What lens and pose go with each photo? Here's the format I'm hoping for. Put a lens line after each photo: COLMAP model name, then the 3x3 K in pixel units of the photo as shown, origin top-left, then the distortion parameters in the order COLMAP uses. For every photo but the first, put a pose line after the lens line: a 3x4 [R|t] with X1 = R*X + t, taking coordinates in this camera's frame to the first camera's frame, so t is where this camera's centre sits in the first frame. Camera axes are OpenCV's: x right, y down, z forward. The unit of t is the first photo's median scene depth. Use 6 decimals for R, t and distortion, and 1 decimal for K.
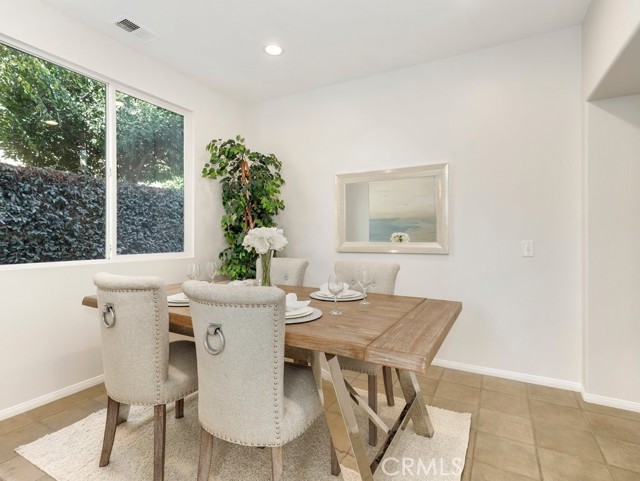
lens RADIAL K [[334.2, 0, 320.0], [0, 334.2, 240.5], [0, 0, 1]] dist [-0.021445, -0.000900]
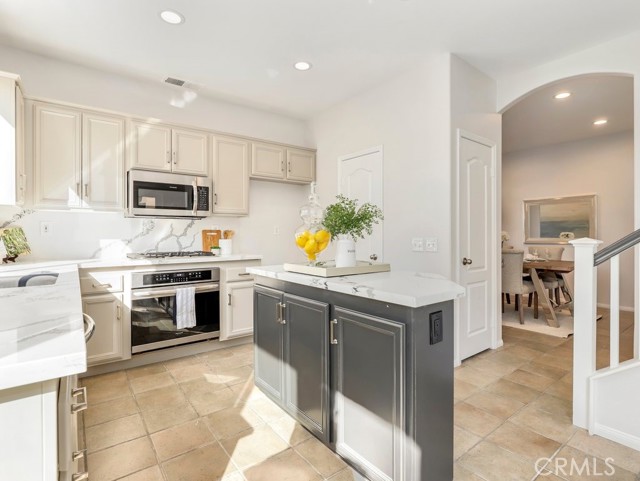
lens RADIAL K [[327.8, 0, 320.8], [0, 327.8, 235.9], [0, 0, 1]] dist [-0.016075, 0.001108]
pose [[0.911363, 0.003146, -0.411591, -0.226626], [-0.006295, 0.999960, -0.006294, 0.012188], [0.411555, 0.008327, 0.911347, -1.071766]]
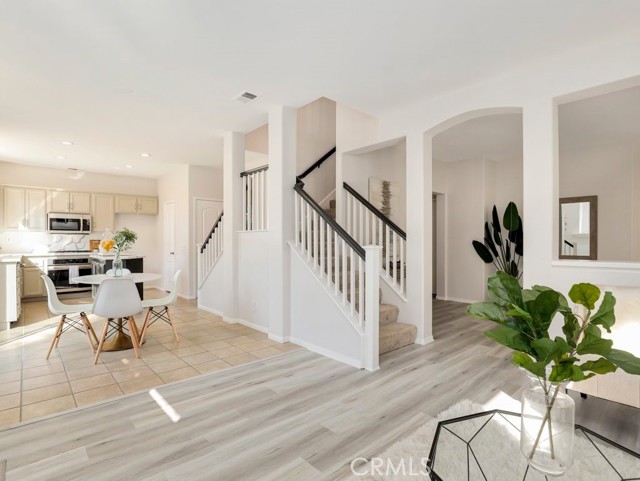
lens RADIAL K [[334.2, 0, 320.0], [0, 334.2, 240.5], [0, 0, 1]] dist [-0.021445, -0.000900]
pose [[0.941839, -0.001711, -0.336061, 1.173732], [-0.003448, 0.999885, -0.014754, 0.019504], [0.336048, 0.015055, 0.941725, -1.809630]]
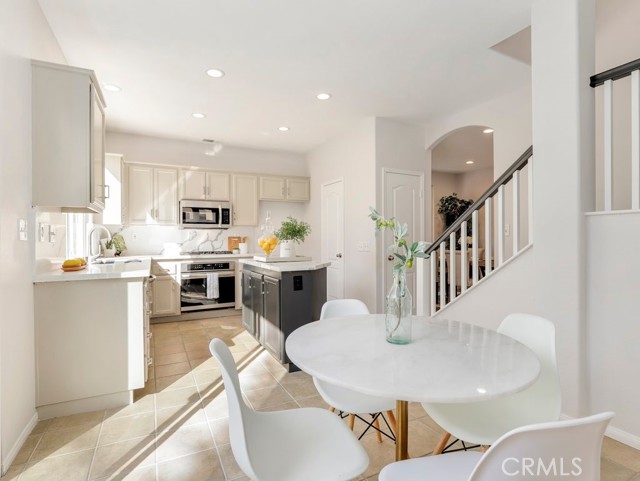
lens RADIAL K [[334.2, 0, 320.0], [0, 334.2, 240.5], [0, 0, 1]] dist [-0.021445, -0.000900]
pose [[0.822004, 0.001062, -0.569480, 0.286729], [-0.004830, 0.999975, -0.005107, 0.012568], [0.569461, 0.006948, 0.821989, -1.340154]]
